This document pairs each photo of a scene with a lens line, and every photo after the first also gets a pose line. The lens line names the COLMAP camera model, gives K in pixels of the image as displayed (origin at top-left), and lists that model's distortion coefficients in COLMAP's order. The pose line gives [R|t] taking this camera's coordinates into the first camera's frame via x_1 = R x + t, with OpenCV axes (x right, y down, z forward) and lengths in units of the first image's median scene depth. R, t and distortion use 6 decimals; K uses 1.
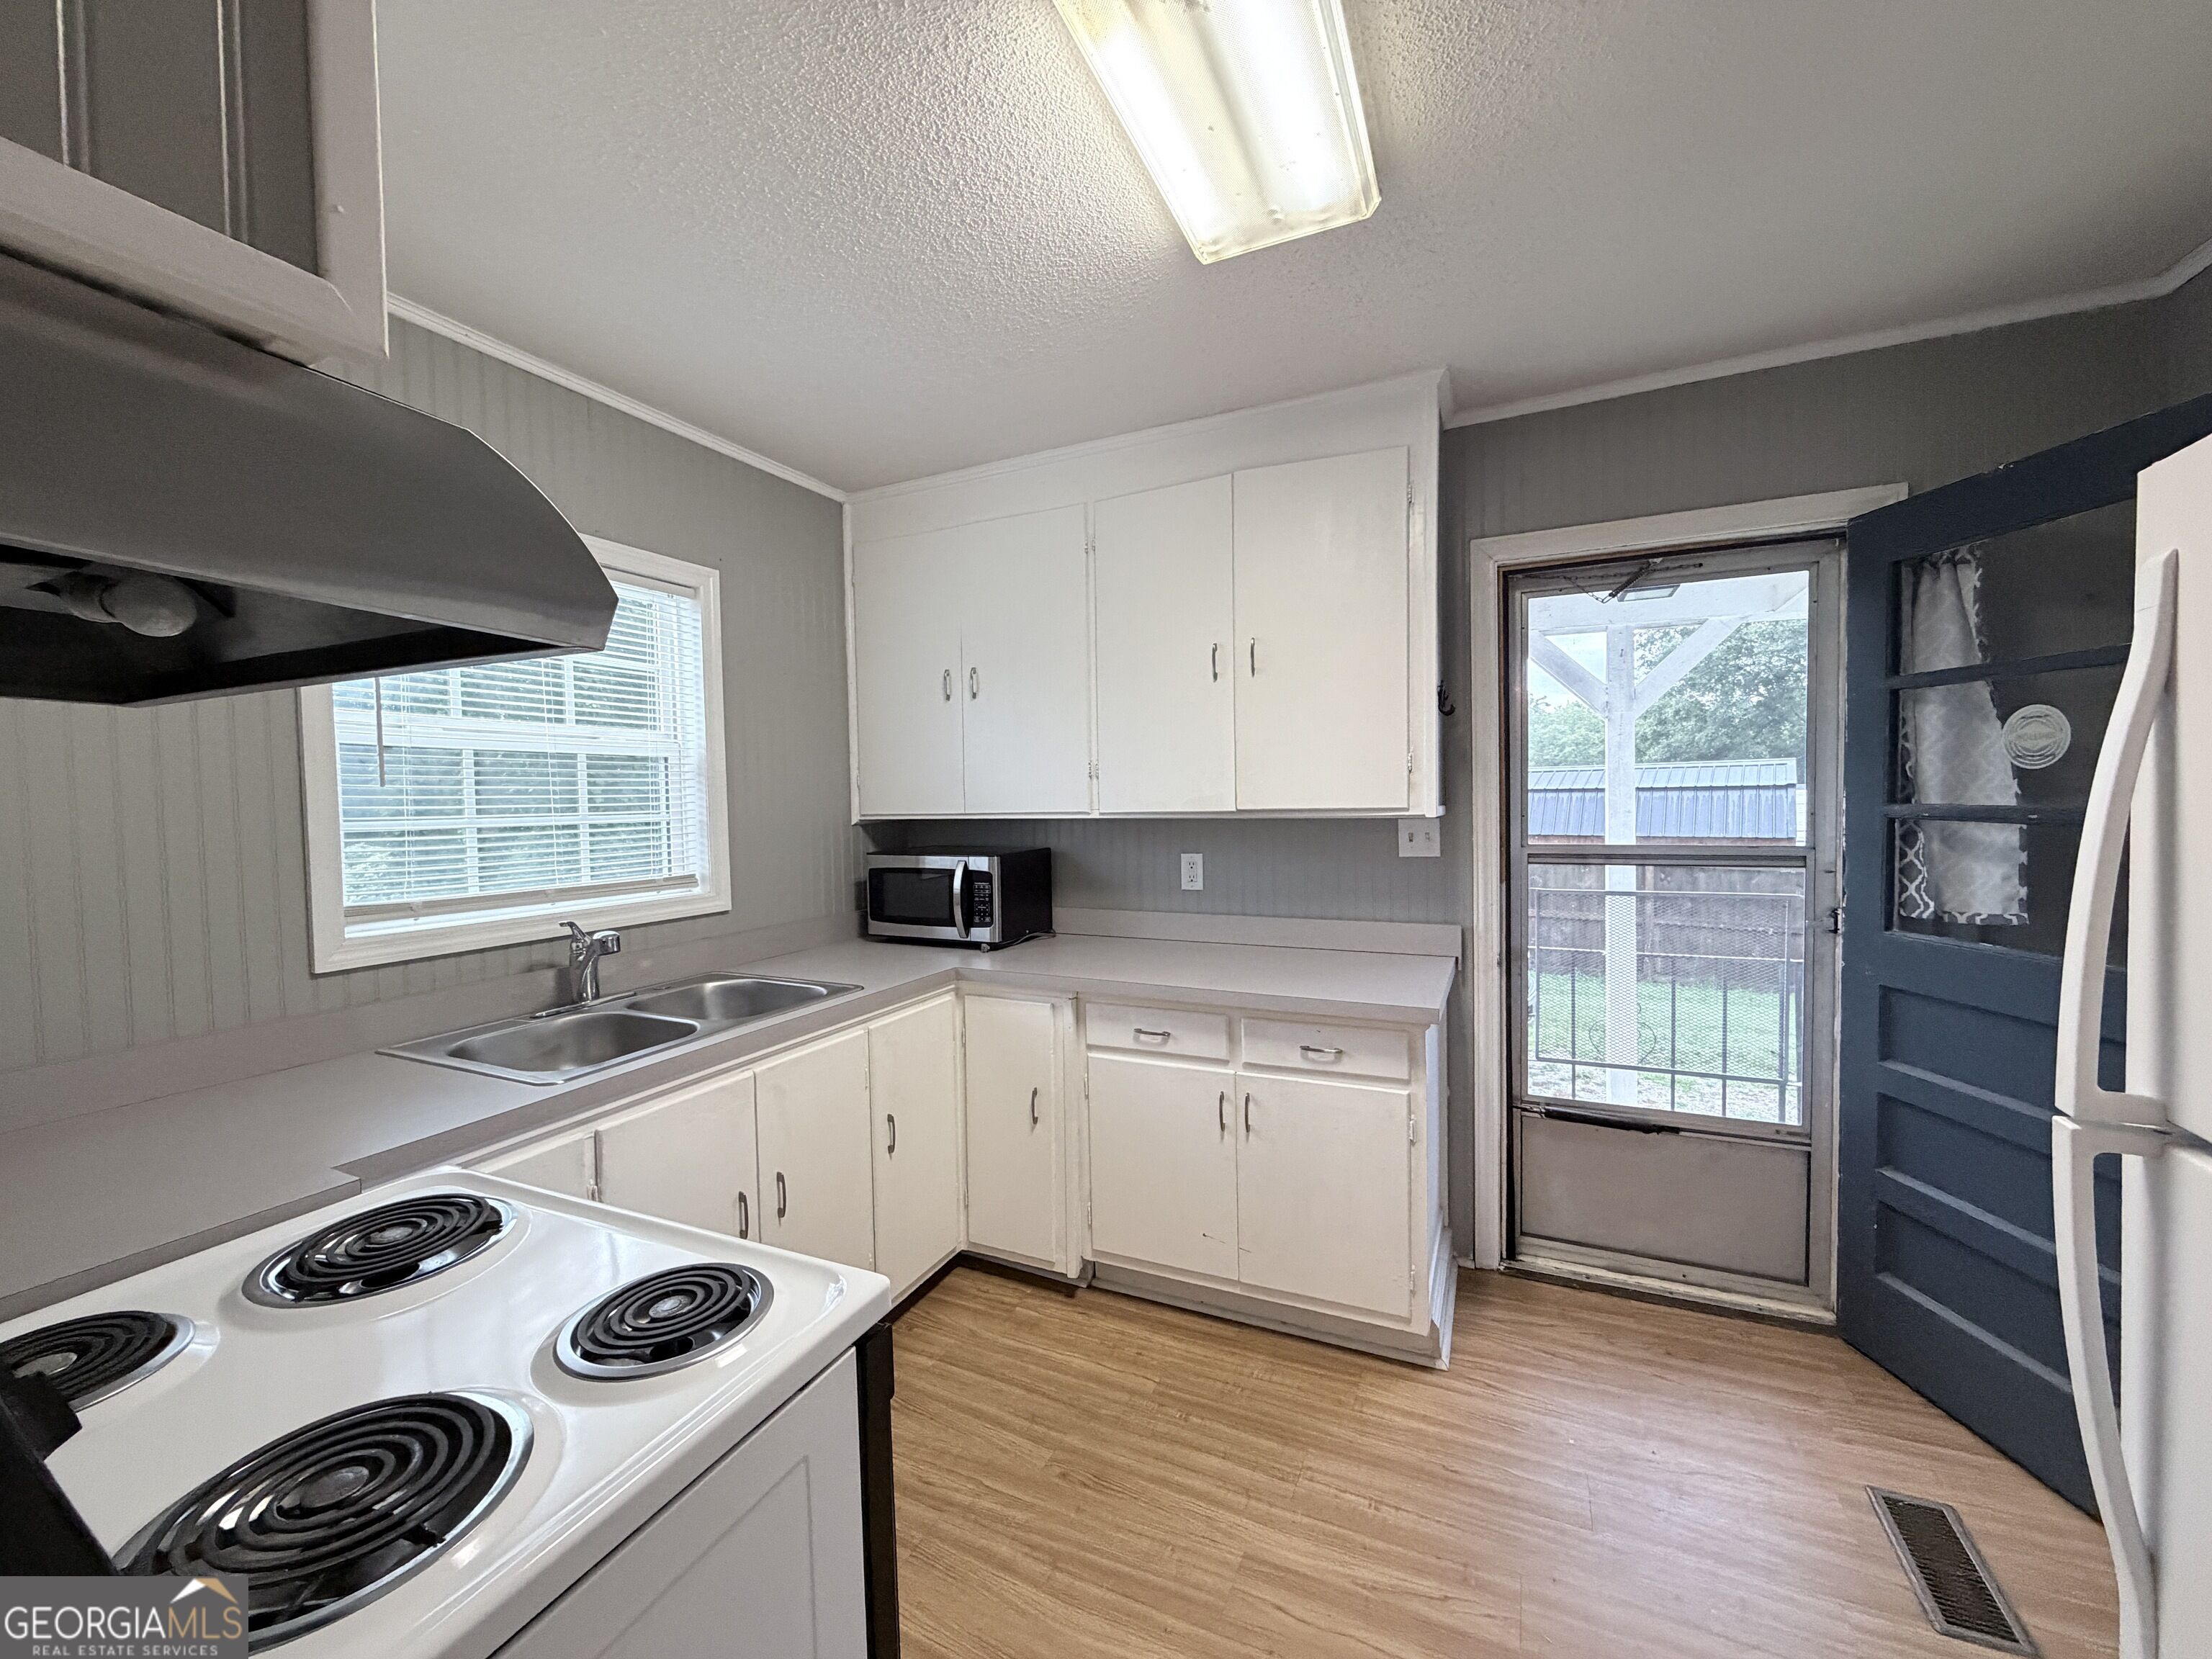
lens RADIAL K [[877.9, 0, 1101.1], [0, 877.9, 826.6], [0, 0, 1]] dist [0.000395, -0.000303]
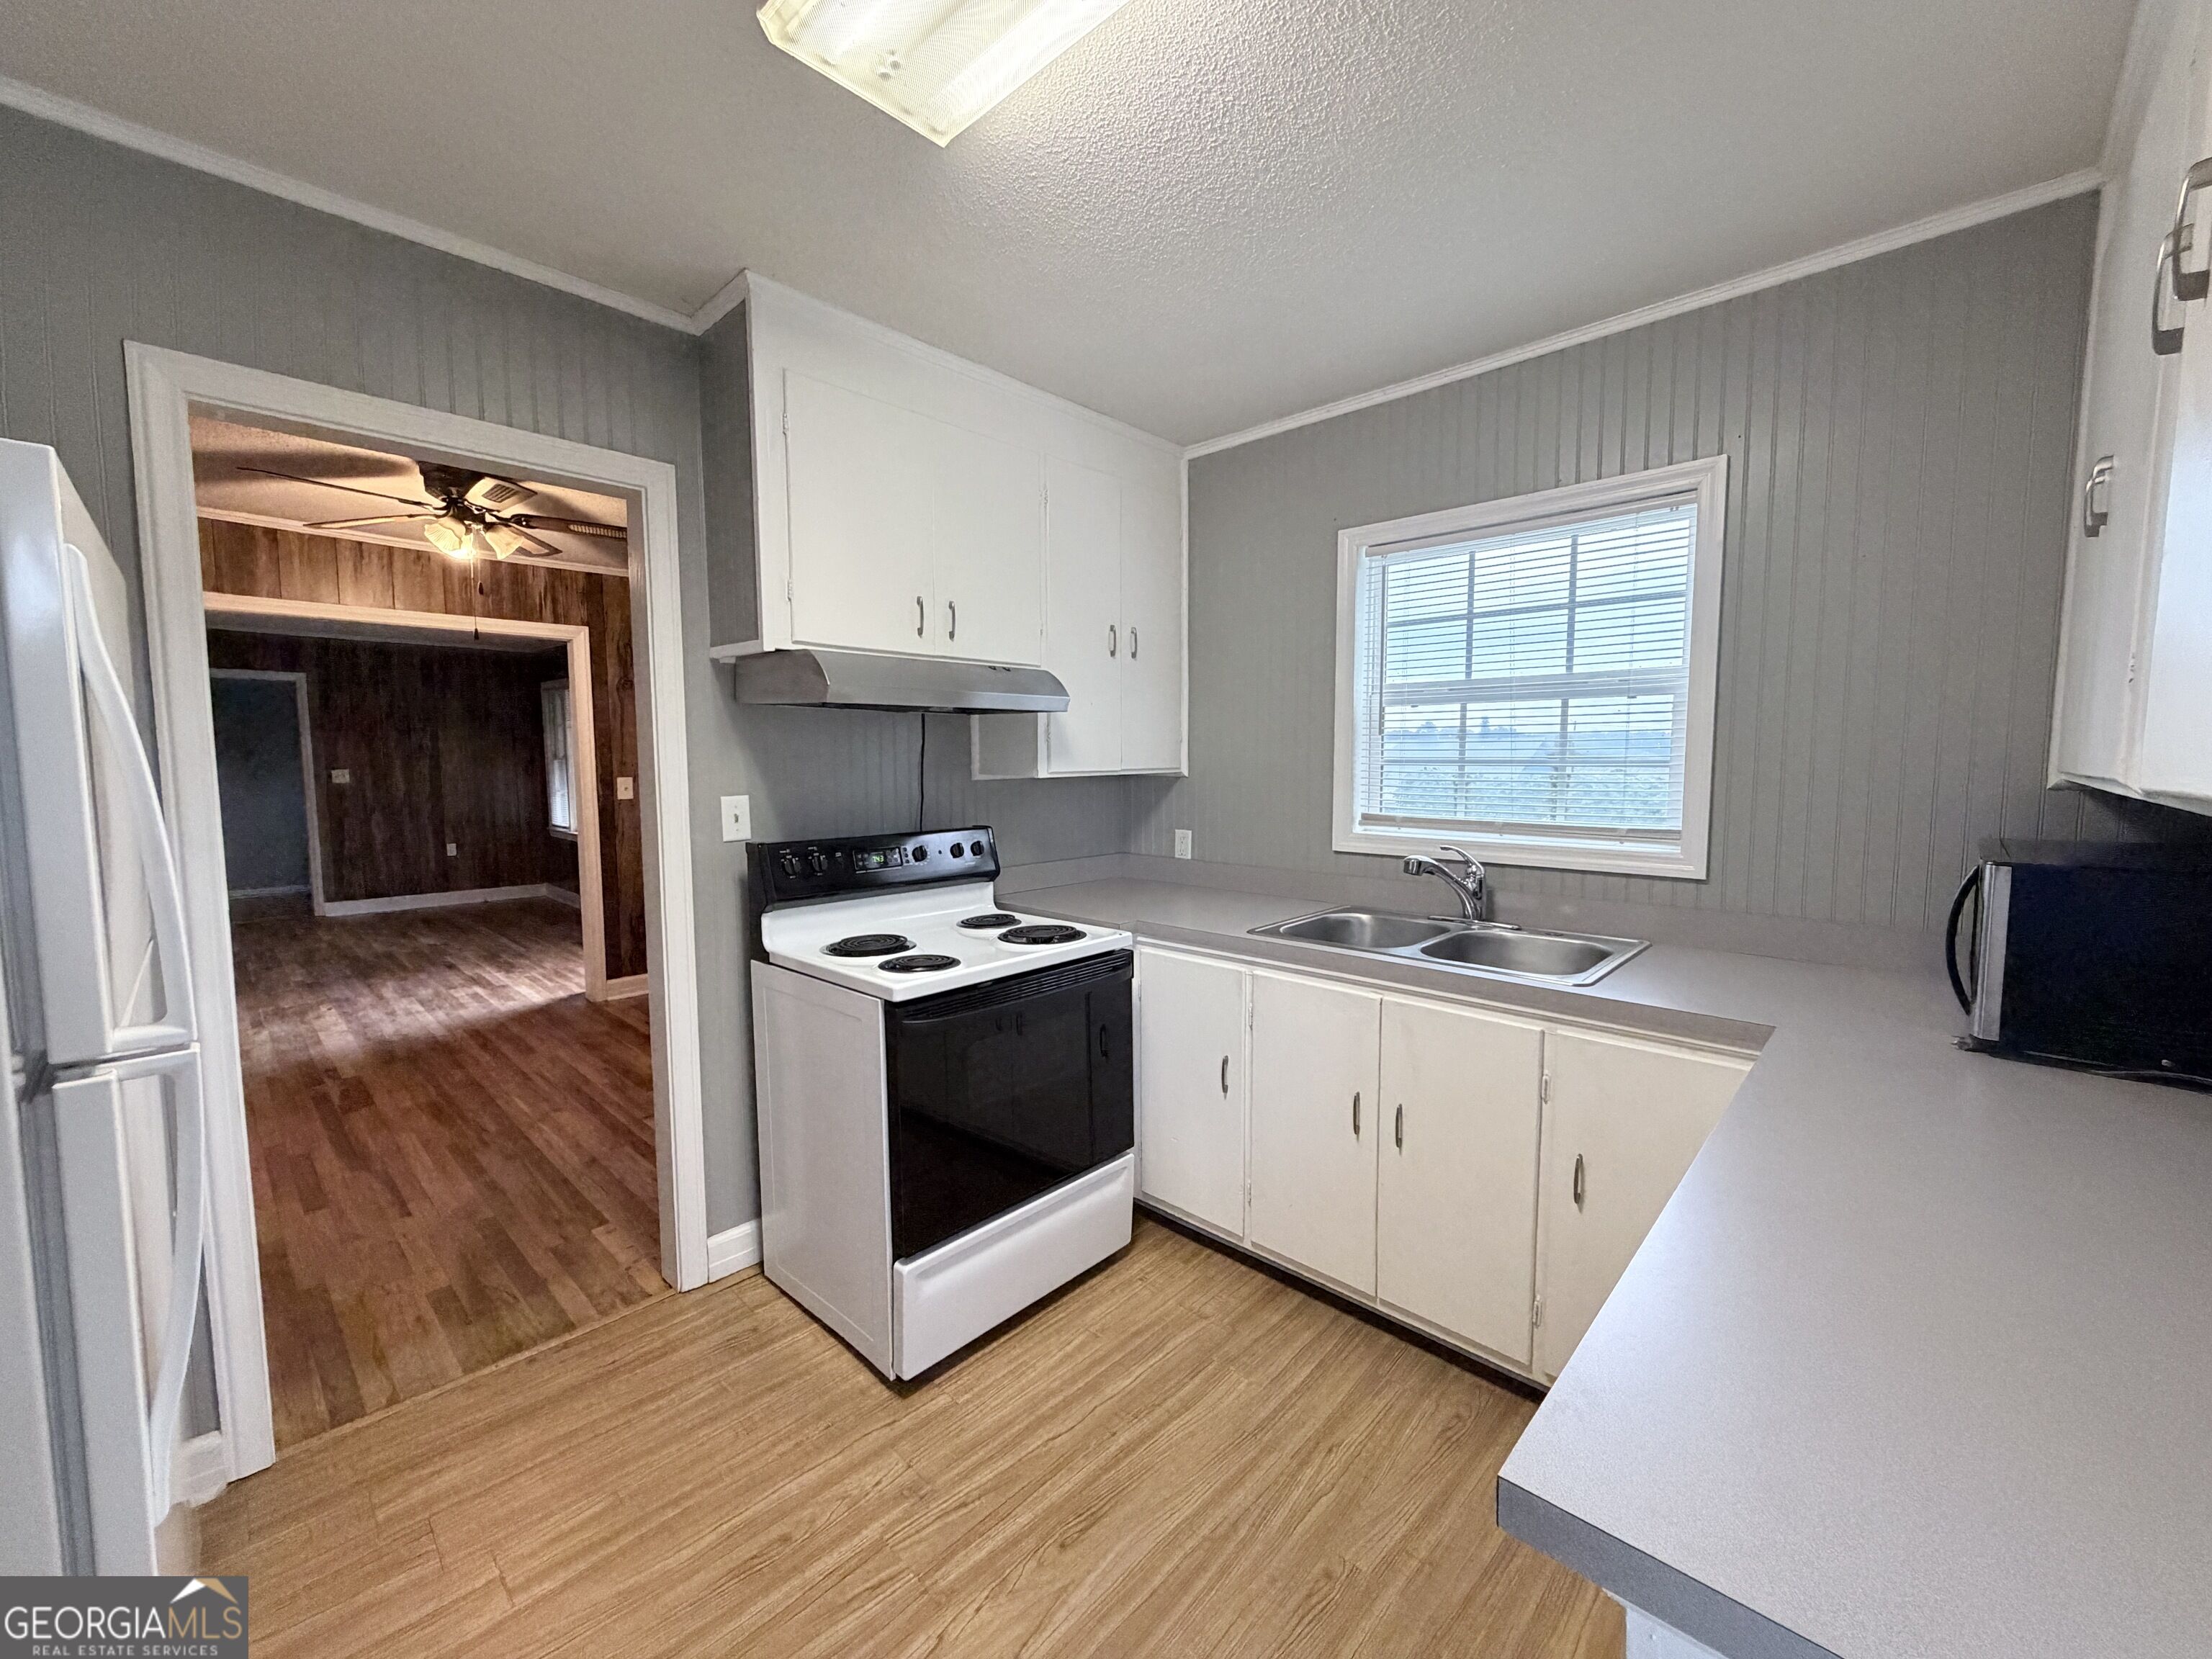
lens RADIAL K [[877.9, 0, 1101.1], [0, 877.9, 826.6], [0, 0, 1]] dist [0.000395, -0.000303]
pose [[-0.316103, 0.095811, -0.943874, 0.721030], [-0.022100, 0.993874, 0.108288, -0.041150], [0.948467, 0.055090, -0.312049, 0.998501]]
